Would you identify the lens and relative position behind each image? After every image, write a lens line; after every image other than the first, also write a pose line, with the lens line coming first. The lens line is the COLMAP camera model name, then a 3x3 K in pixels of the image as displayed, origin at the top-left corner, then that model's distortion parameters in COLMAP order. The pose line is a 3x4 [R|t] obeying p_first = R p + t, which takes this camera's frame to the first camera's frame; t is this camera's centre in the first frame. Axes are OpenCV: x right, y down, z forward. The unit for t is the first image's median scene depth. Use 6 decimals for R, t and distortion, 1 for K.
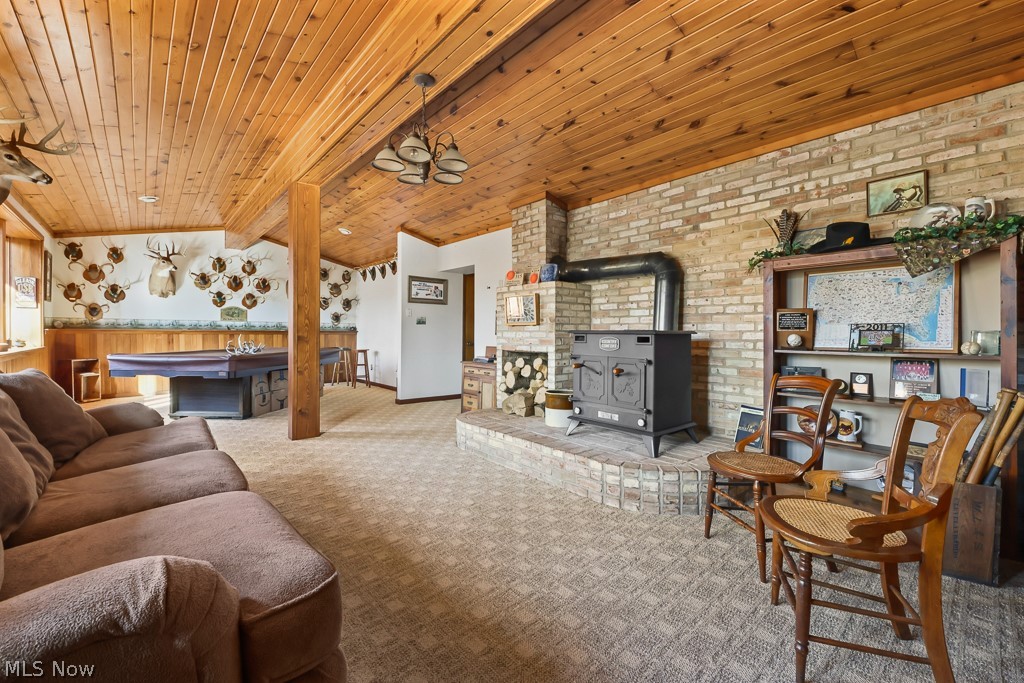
lens RADIAL K [[433.9, 0, 515.3], [0, 433.9, 337.2], [0, 0, 1]] dist [0.008225, -0.000346]
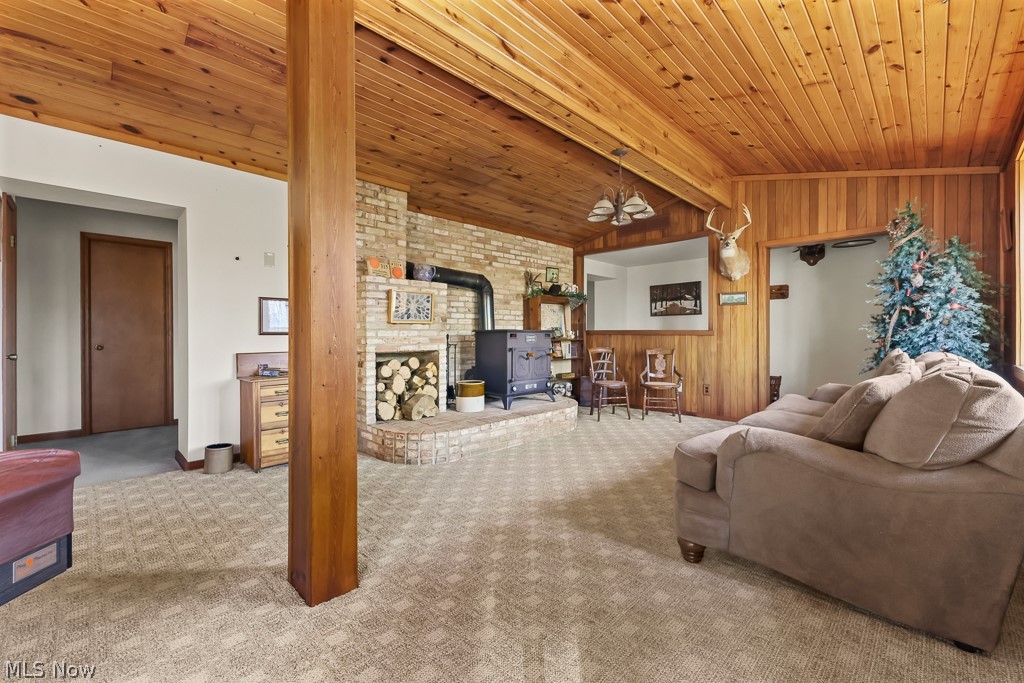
lens RADIAL K [[433.9, 0, 514.0], [0, 433.9, 334.6], [0, 0, 1]] dist [0.008225, -0.000346]
pose [[-0.097190, -0.011093, 0.995204, -1.080567], [0.008987, 0.999887, 0.012023, -0.014793], [-0.995225, 0.010112, -0.097080, 1.011849]]
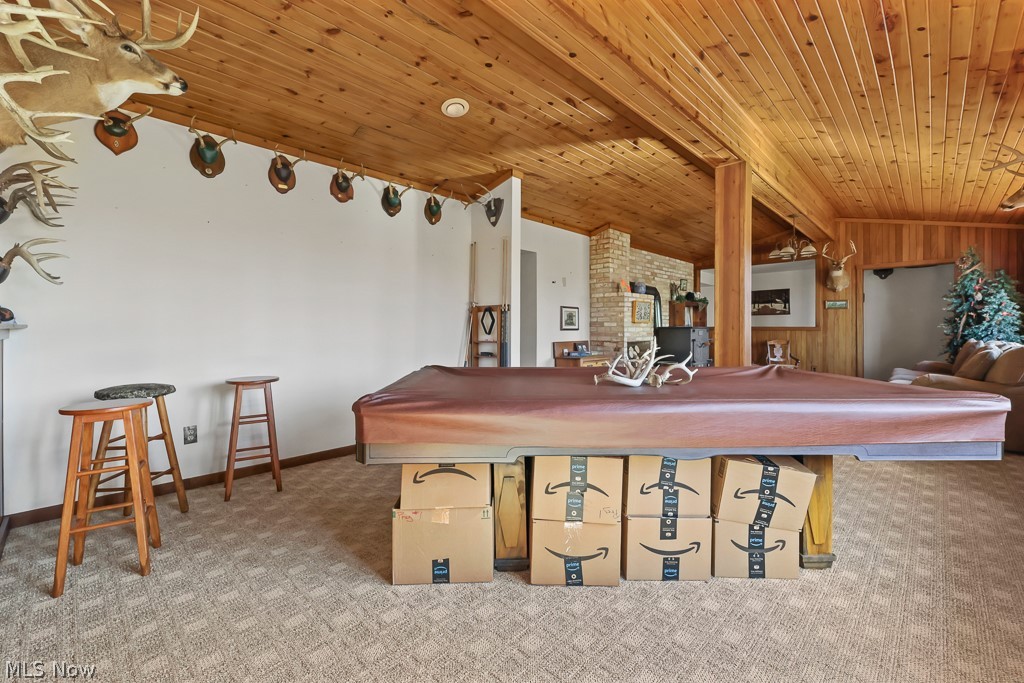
lens RADIAL K [[433.9, 0, 530.5], [0, 433.9, 327.6], [0, 0, 1]] dist [0.008225, -0.000346]
pose [[-0.114579, -0.005786, 0.993397, -1.540609], [0.008880, 0.999937, 0.006848, -0.028411], [-0.993374, 0.009606, -0.114521, 1.745056]]
